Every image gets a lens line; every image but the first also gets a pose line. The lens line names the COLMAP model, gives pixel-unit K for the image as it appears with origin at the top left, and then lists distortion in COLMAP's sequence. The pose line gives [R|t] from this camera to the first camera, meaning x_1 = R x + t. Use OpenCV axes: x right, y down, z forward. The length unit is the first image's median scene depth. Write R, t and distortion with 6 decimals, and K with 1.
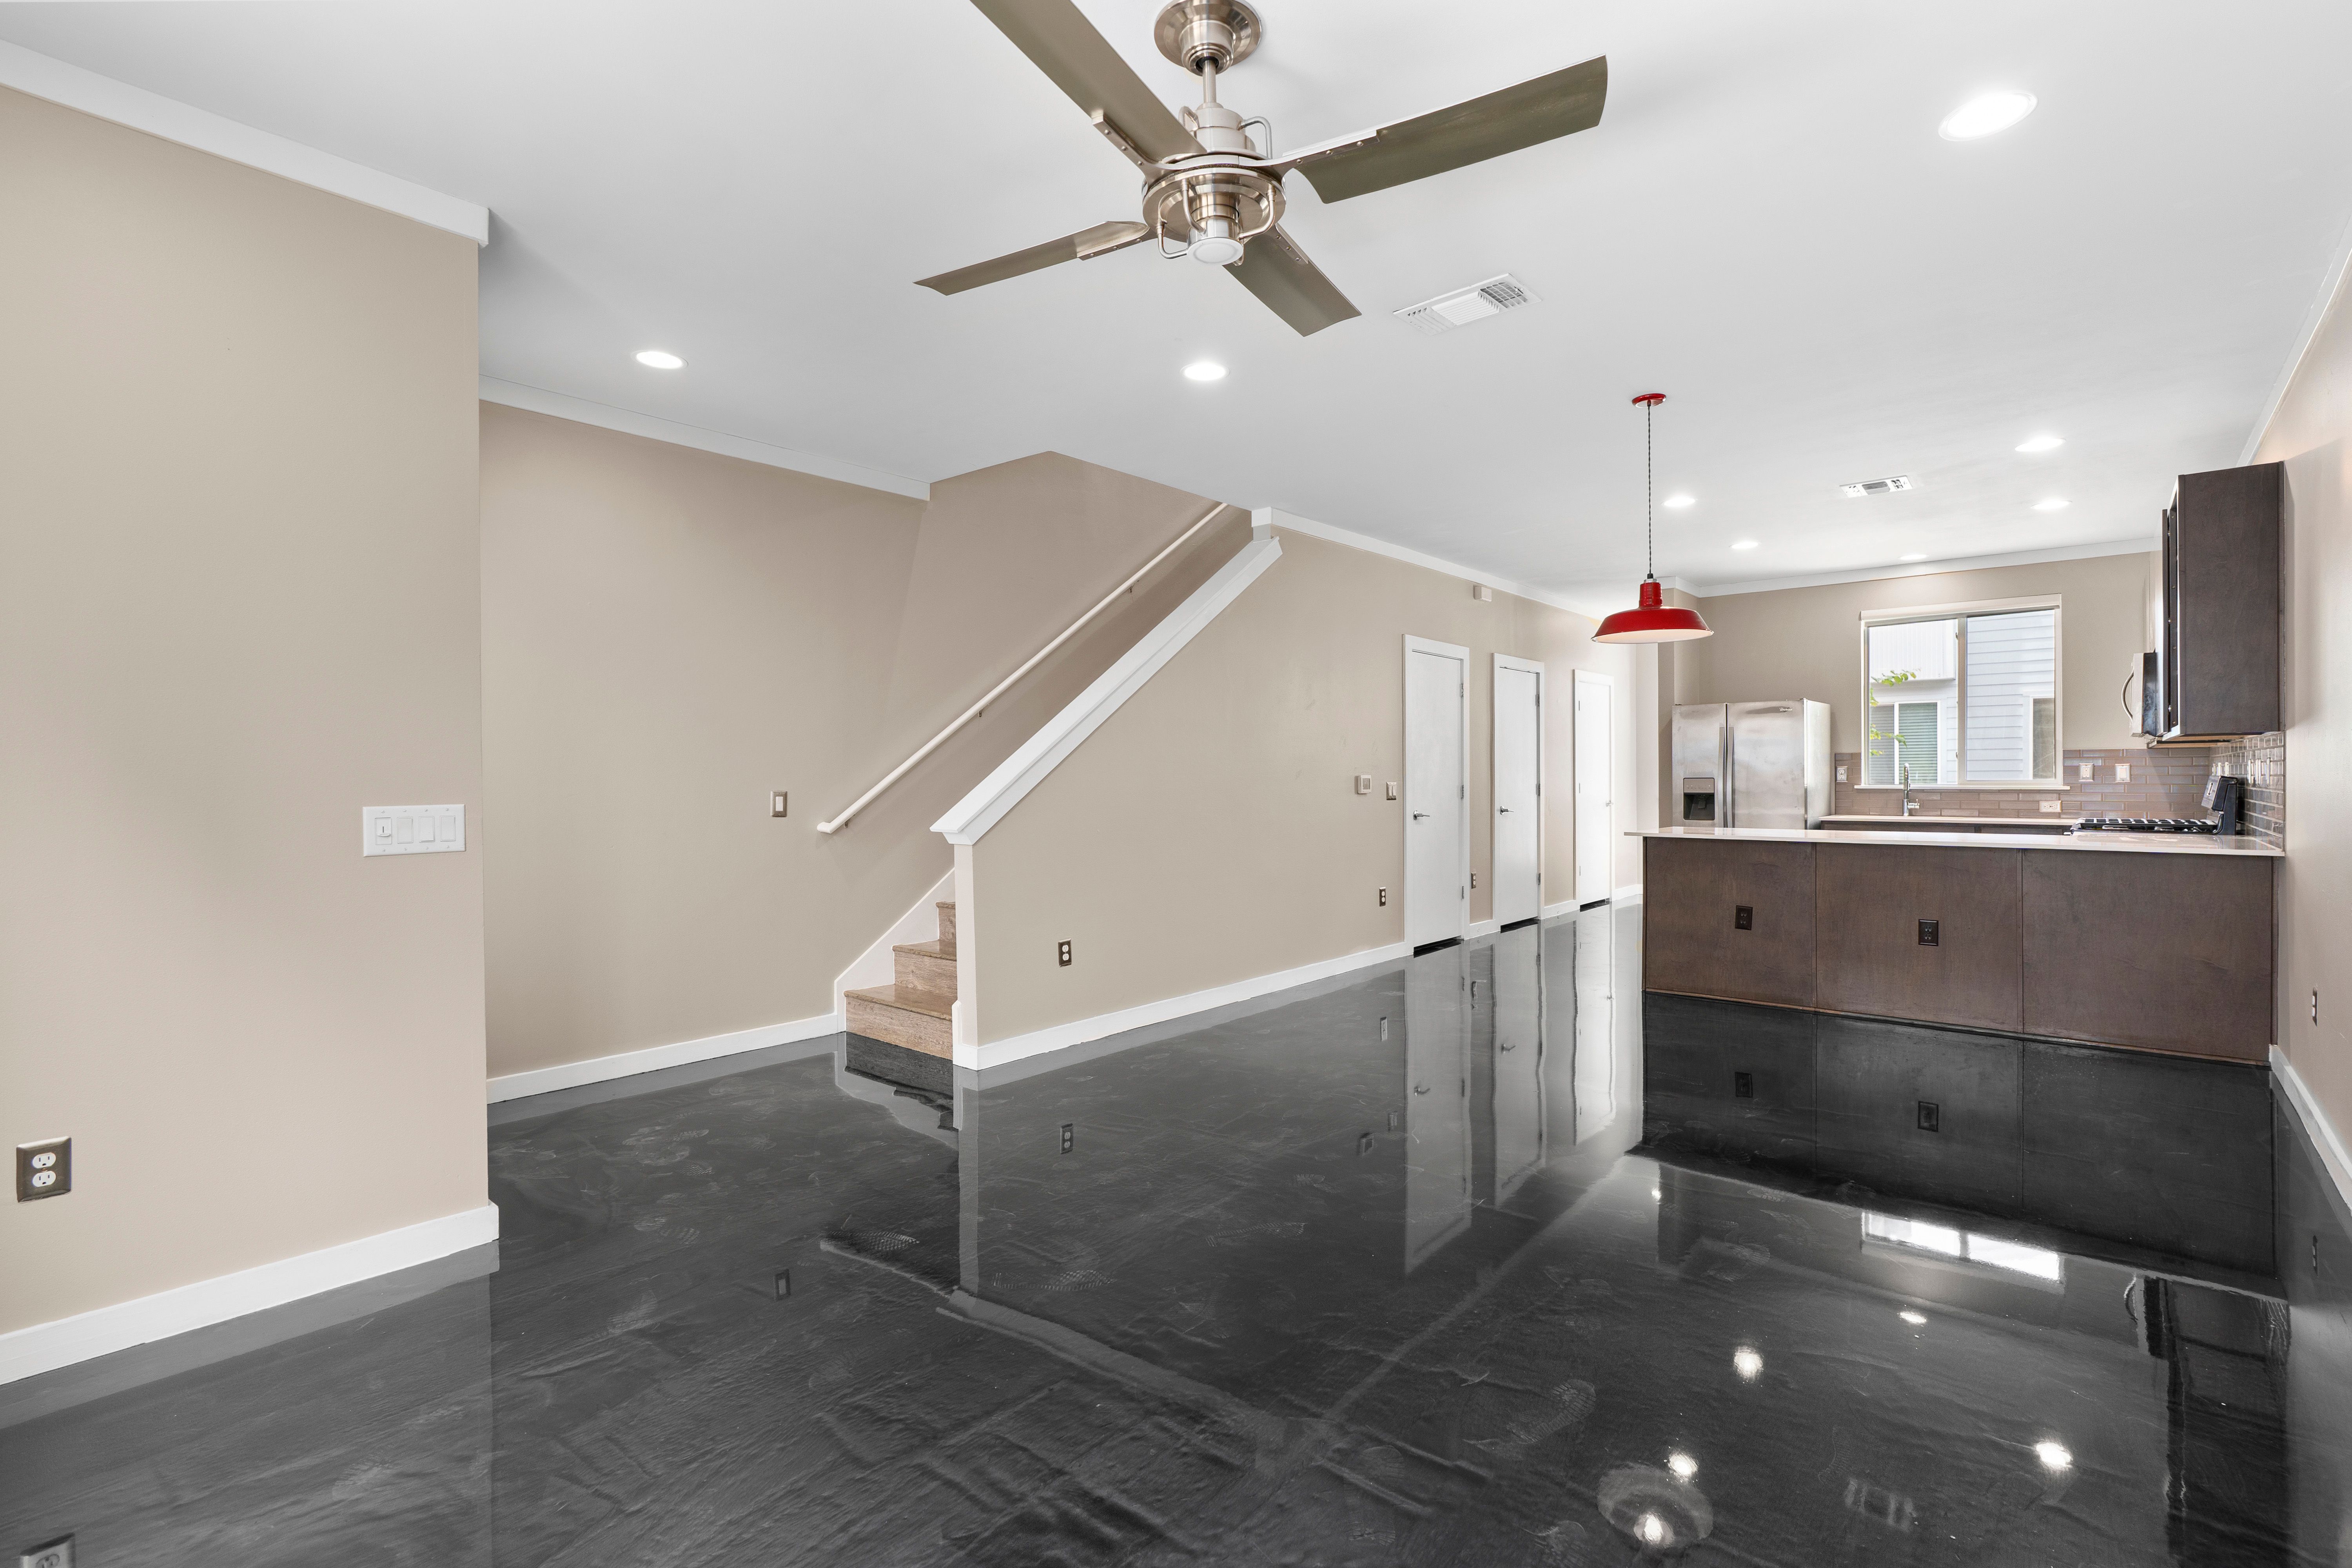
lens RADIAL K [[1069.2, 0, 1176.0], [0, 1069.2, 784.0], [0, 0, 1]] dist [-0.010335, 0.001659]
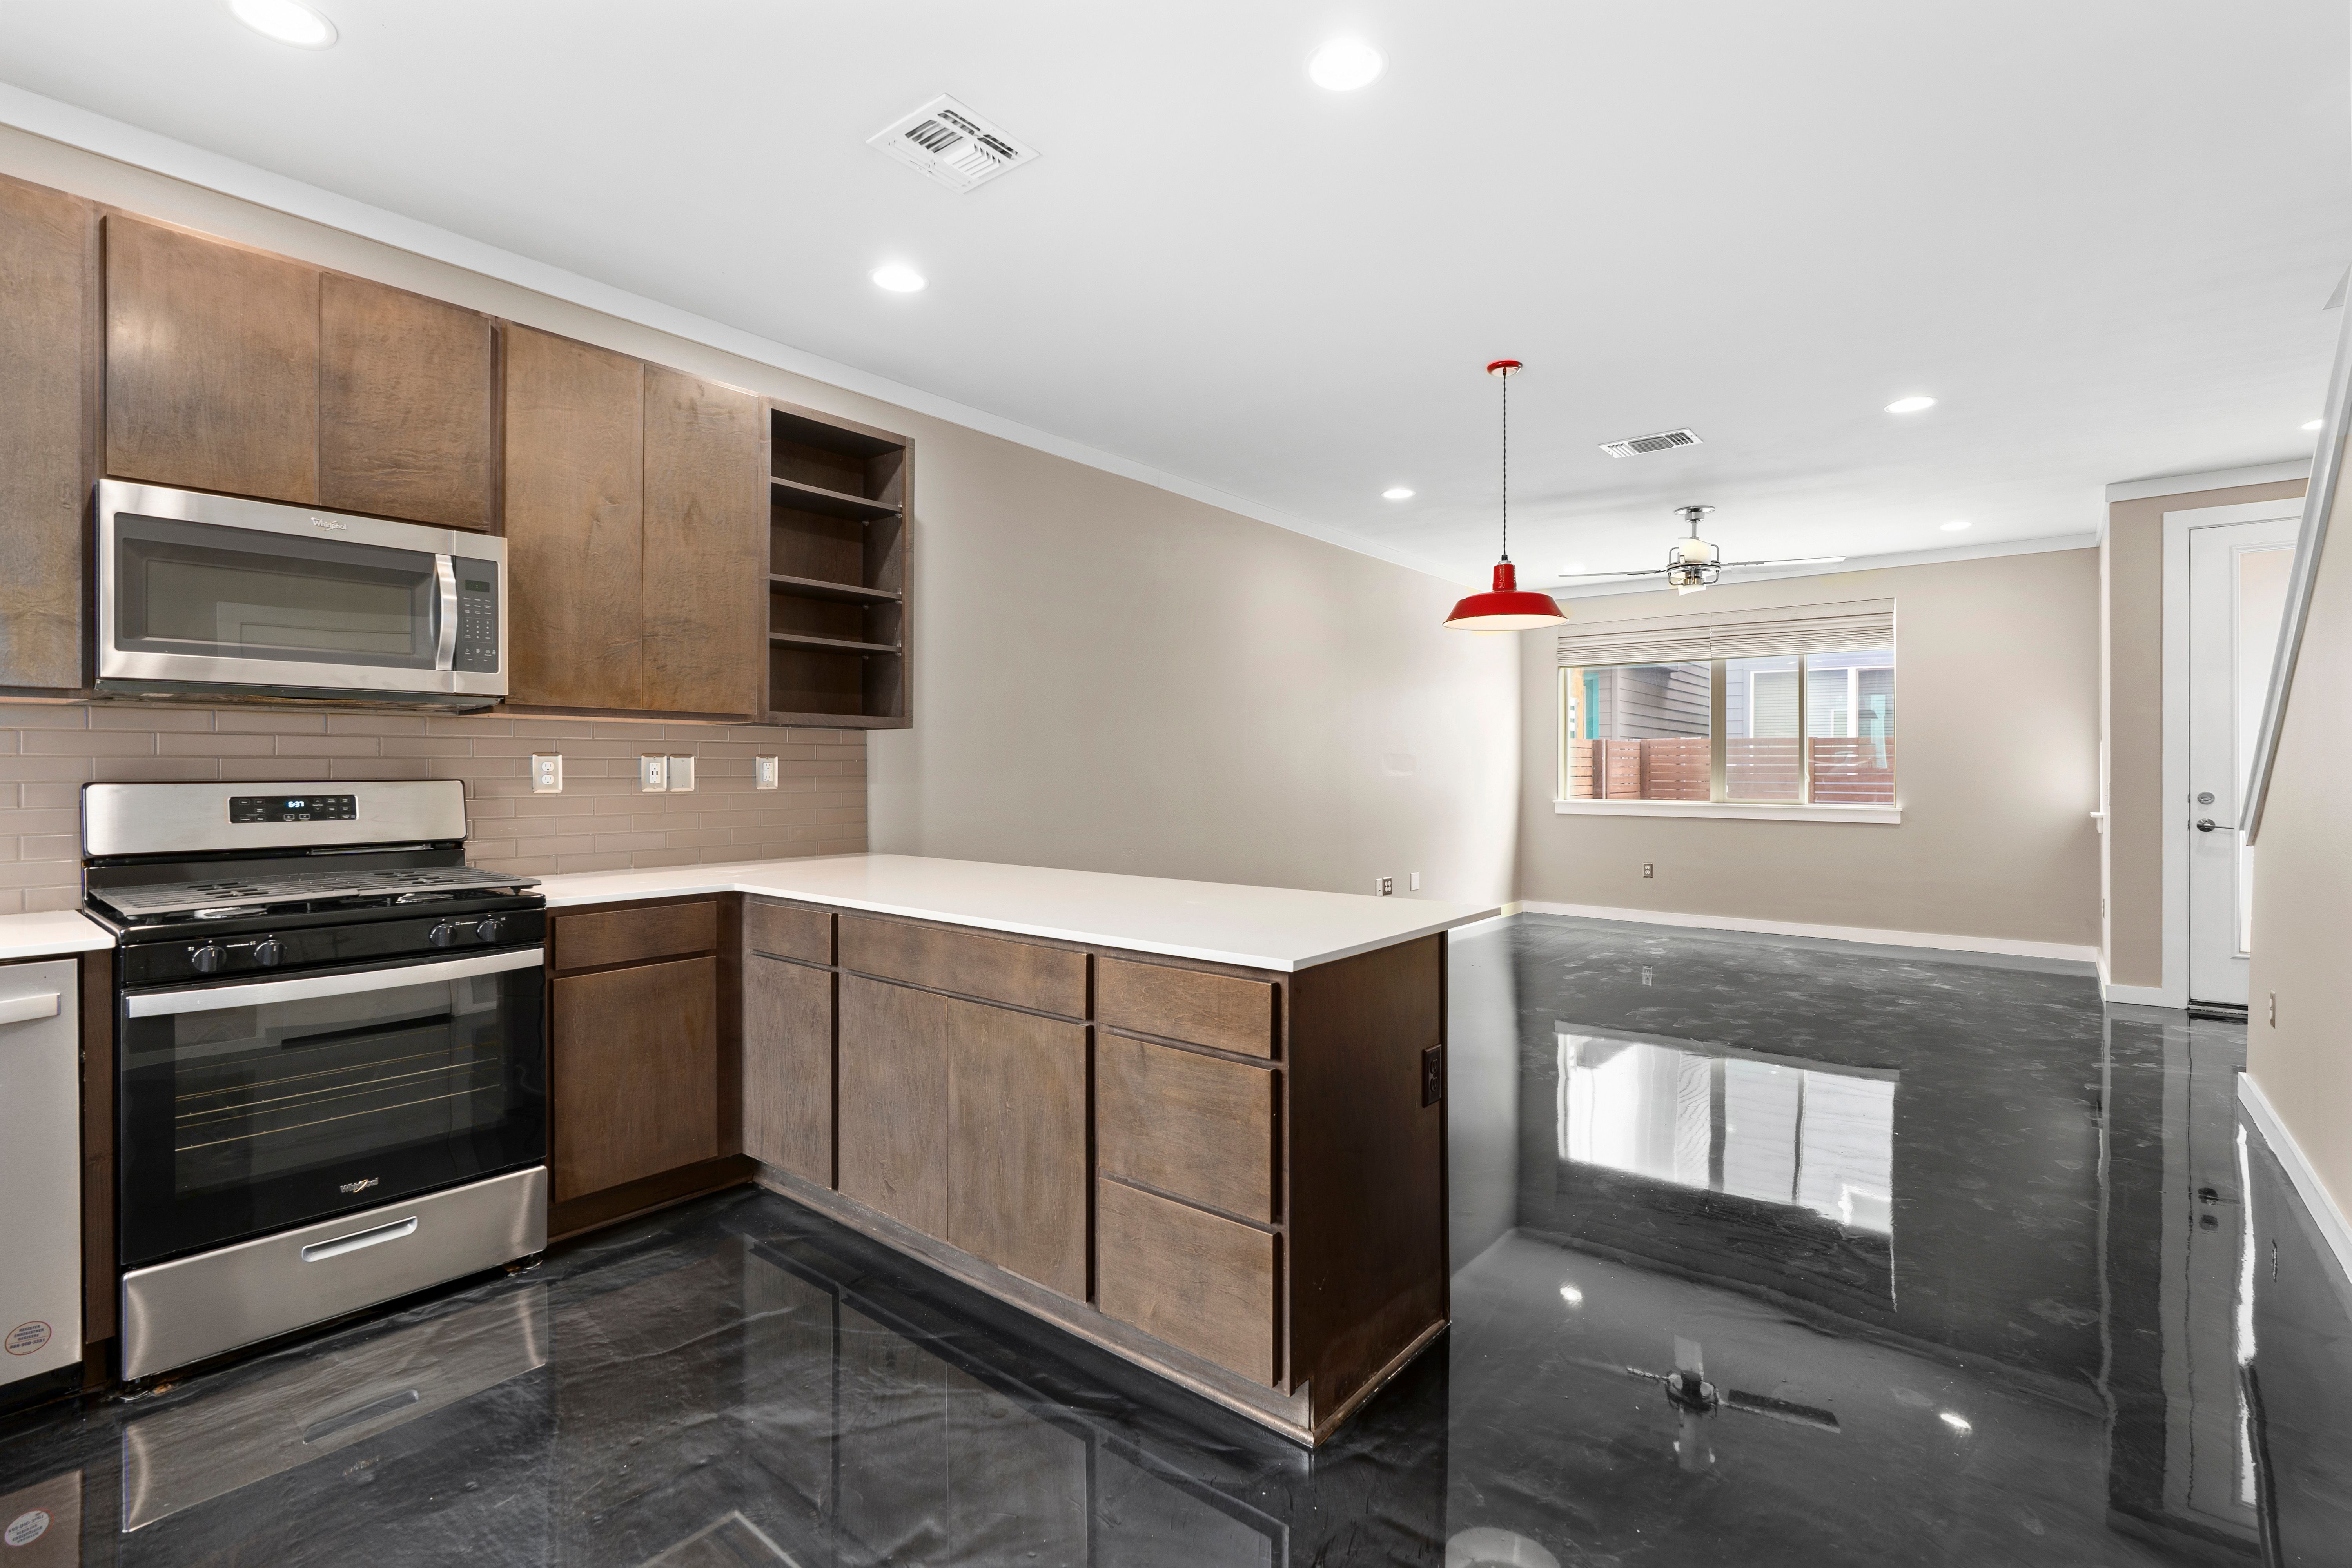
lens RADIAL K [[1068.8, 0, 1179.6], [0, 1068.8, 776.7], [0, 0, 1]] dist [-0.007597, 0.001583]
pose [[-0.999541, 0.007693, -0.029315, 0.459940], [0.007276, 0.999871, 0.014309, -0.011099], [0.029422, 0.014089, -0.999468, 1.168702]]
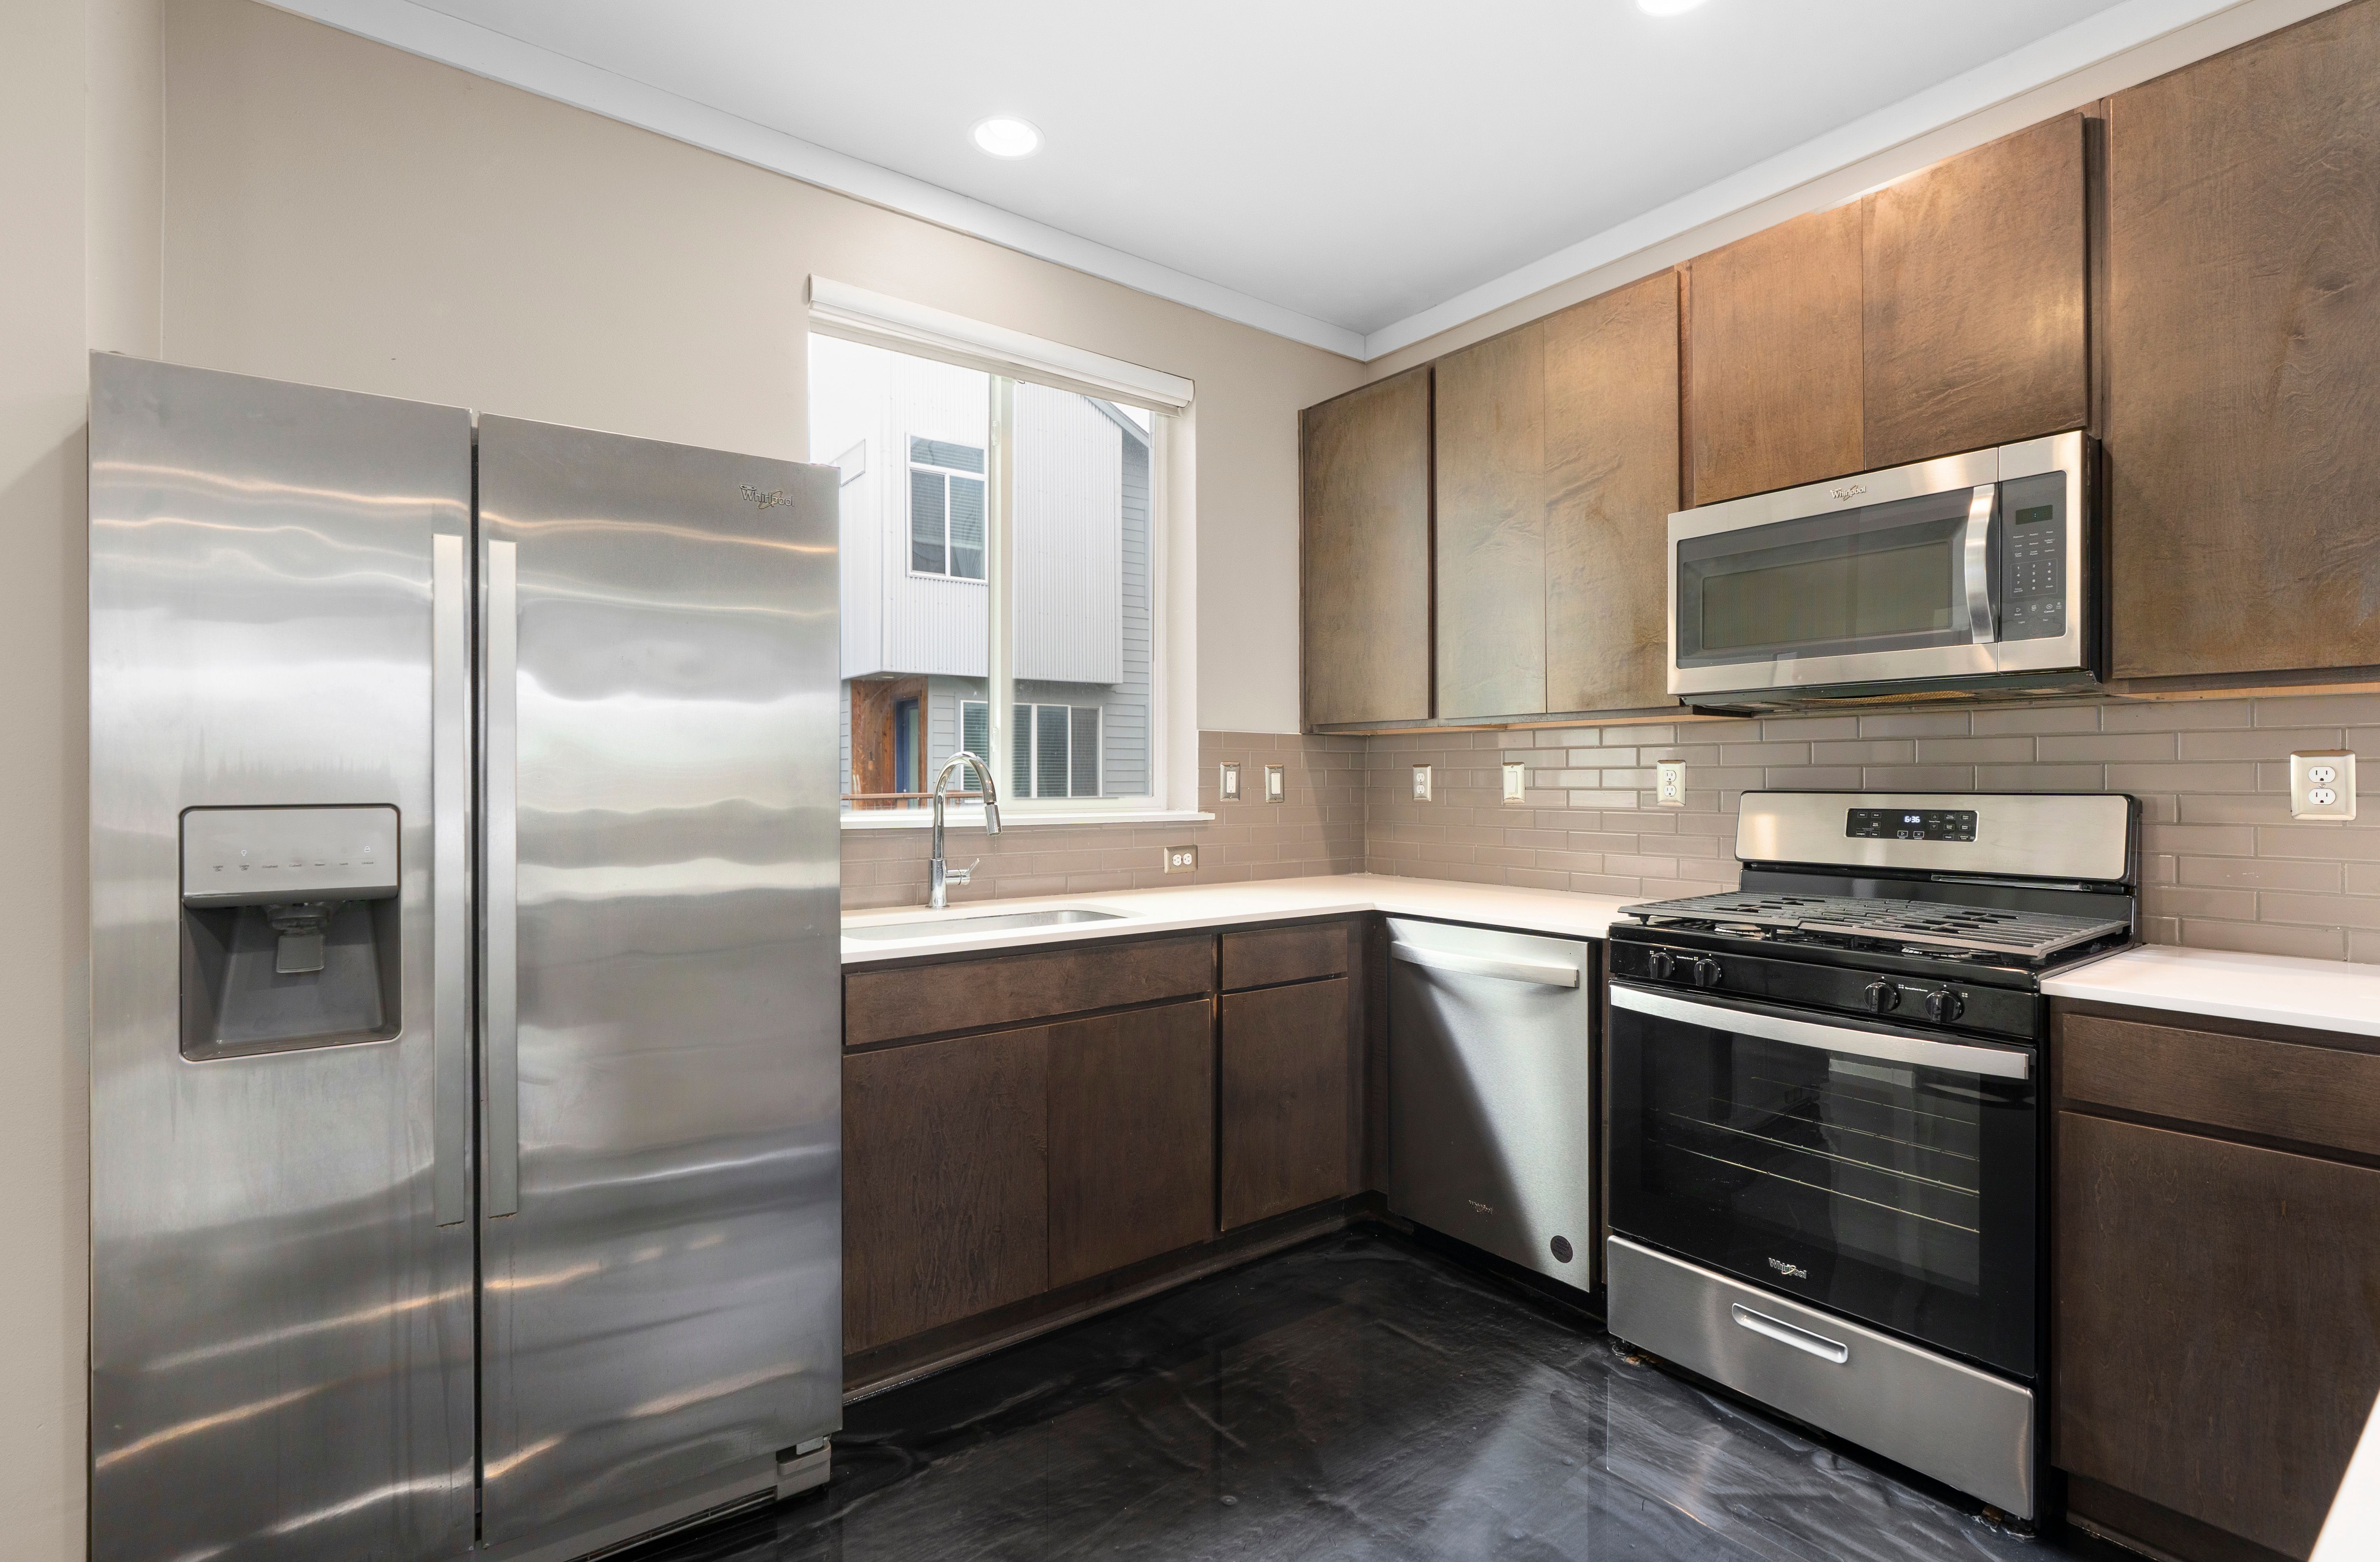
lens RADIAL K [[1098.8, 0, 1194.7], [0, 1098.8, 782.1], [0, 0, 1]] dist [-0.007799, -0.000077]
pose [[0.204566, 0.004128, 0.978844, 0.391222], [0.005156, 0.999973, -0.005294, -0.008961], [-0.978839, 0.006130, 0.204540, 0.927901]]
